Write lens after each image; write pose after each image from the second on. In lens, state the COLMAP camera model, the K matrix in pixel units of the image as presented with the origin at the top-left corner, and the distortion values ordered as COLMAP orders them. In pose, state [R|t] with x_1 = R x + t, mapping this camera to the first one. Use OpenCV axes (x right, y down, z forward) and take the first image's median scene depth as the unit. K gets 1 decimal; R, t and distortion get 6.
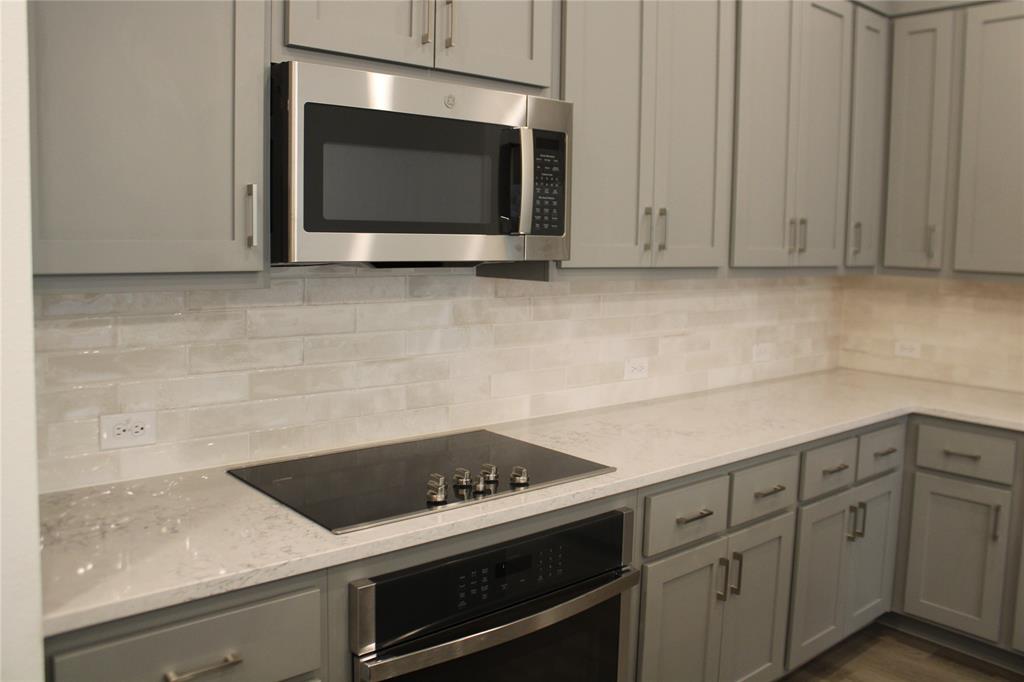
lens RADIAL K [[873.8, 0, 541.2], [0, 873.8, 331.1], [0, 0, 1]] dist [-0.120838, 0.075524]
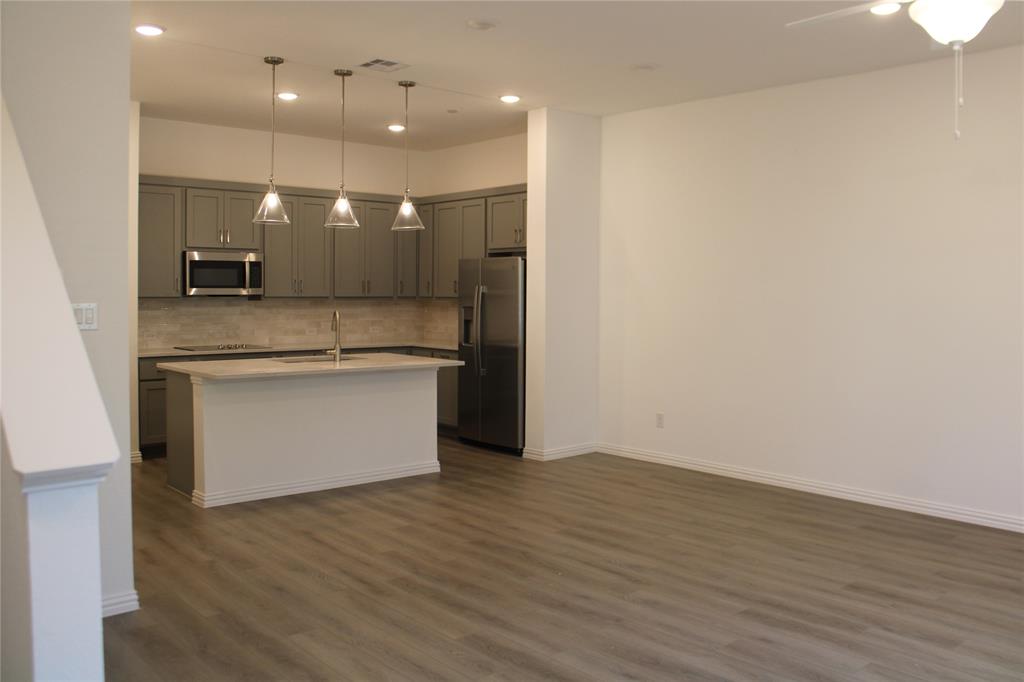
lens RADIAL K [[873.8, 0, 514.9], [0, 873.8, 341.0], [0, 0, 1]] dist [-0.120838, 0.075524]
pose [[0.999477, -0.016364, -0.027878, 1.092456], [0.014874, 0.998491, -0.052872, 0.299216], [0.028701, 0.052429, 0.998212, -2.418674]]
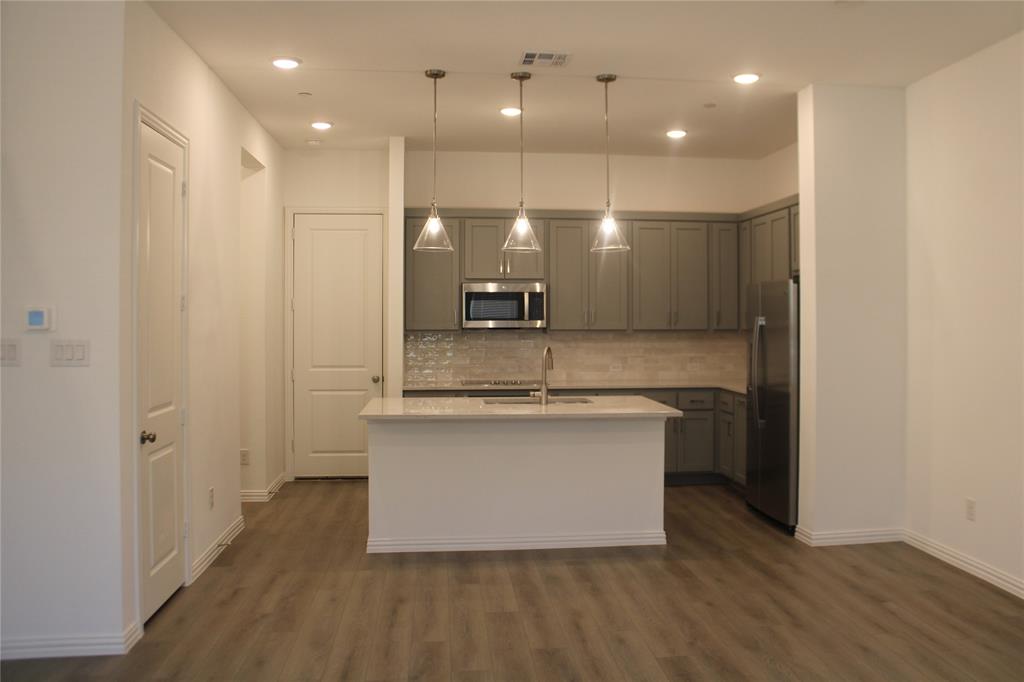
lens RADIAL K [[873.8, 0, 516.6], [0, 873.8, 334.1], [0, 0, 1]] dist [-0.120838, 0.075524]
pose [[0.805419, -0.014966, -0.592517, 1.811502], [-0.044738, 0.995294, -0.085953, 0.229089], [0.591015, 0.095737, 0.800960, -1.705774]]
